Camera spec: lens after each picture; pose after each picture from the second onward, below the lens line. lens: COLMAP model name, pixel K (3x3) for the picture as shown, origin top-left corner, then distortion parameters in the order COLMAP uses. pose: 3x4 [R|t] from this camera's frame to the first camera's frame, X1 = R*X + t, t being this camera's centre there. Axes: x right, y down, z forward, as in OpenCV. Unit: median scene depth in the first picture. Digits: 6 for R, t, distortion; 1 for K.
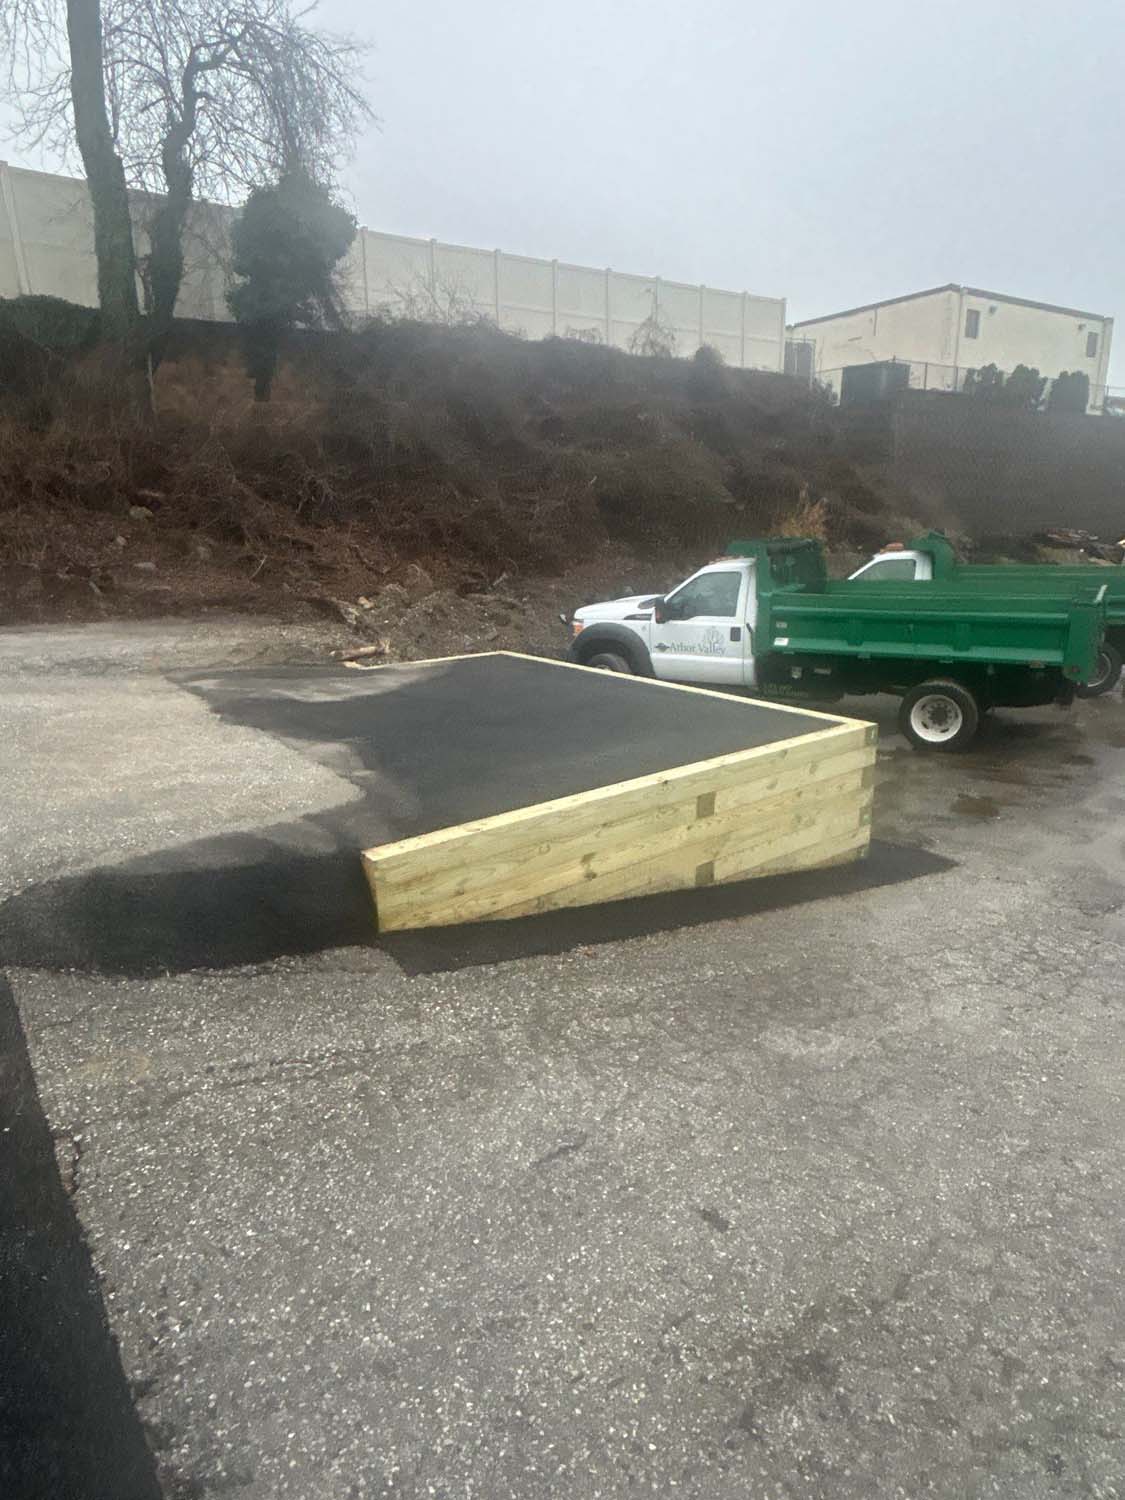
lens RADIAL K [[838.3, 0, 562.5], [0, 838.3, 750.0], [0, 0, 1]] dist [-0.006555, -0.001611]
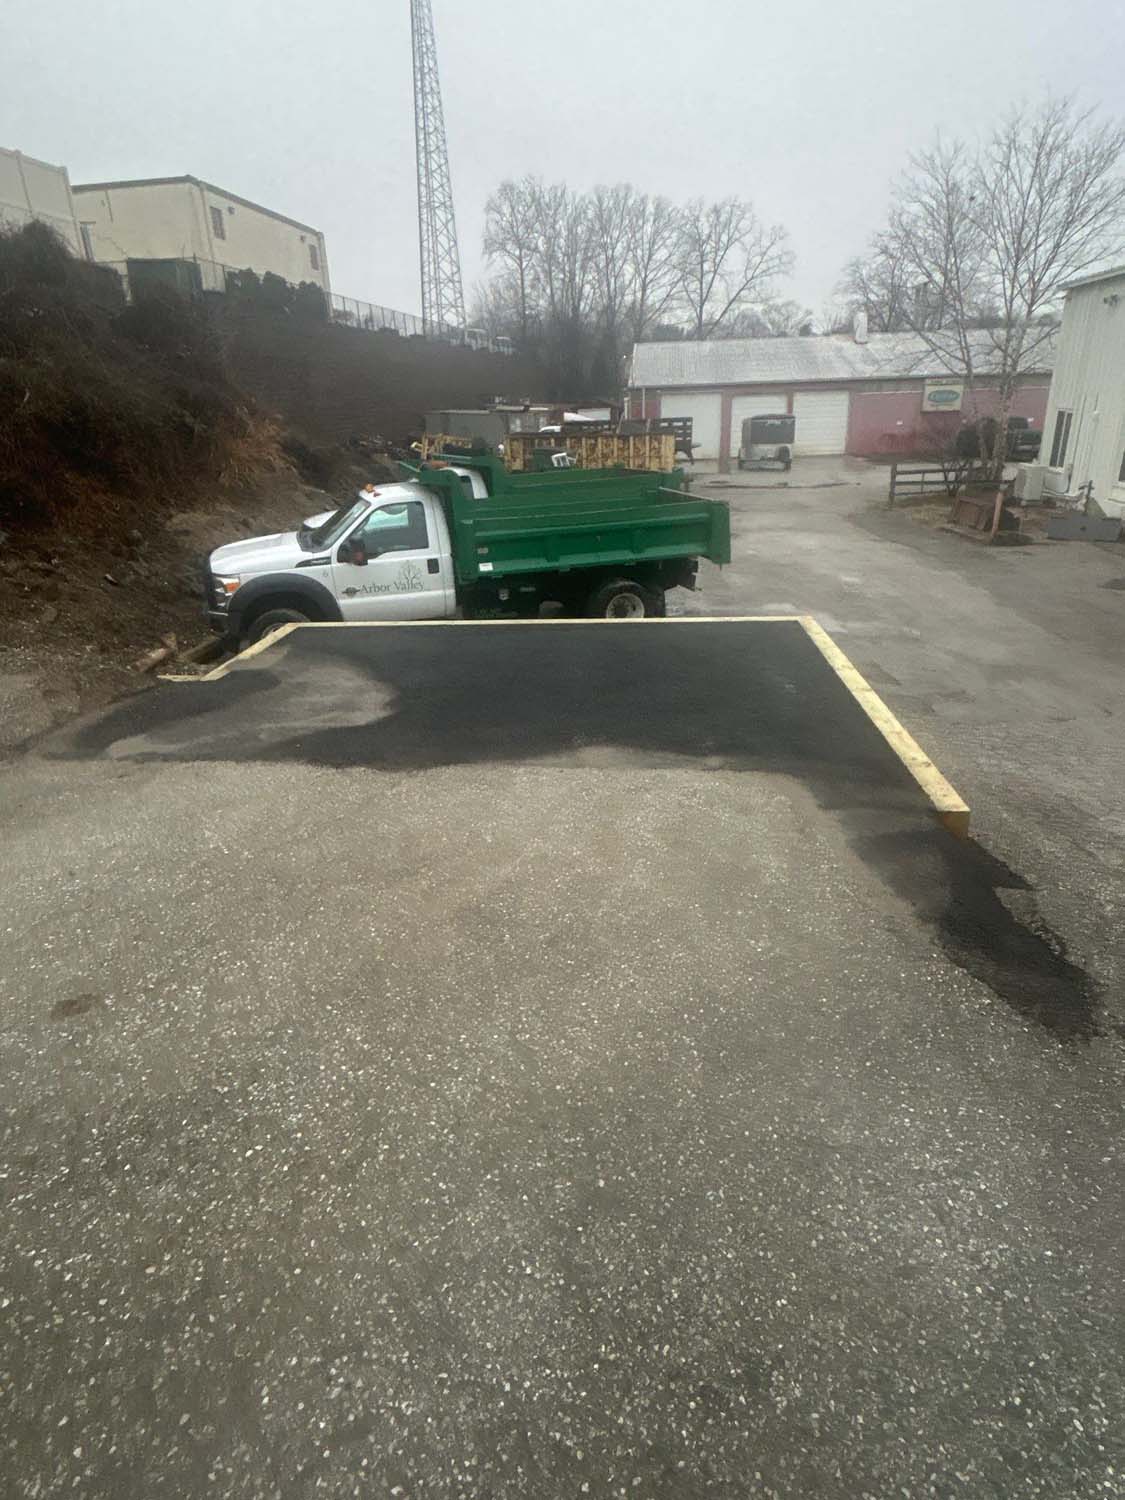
lens RADIAL K [[838.3, 0, 562.5], [0, 838.3, 750.0], [0, 0, 1]] dist [-0.006555, -0.001611]
pose [[0.680725, -0.282860, 0.675724, -0.405229], [0.214628, 0.958974, 0.185213, -0.079157], [-0.700391, 0.018951, 0.713508, 0.194286]]
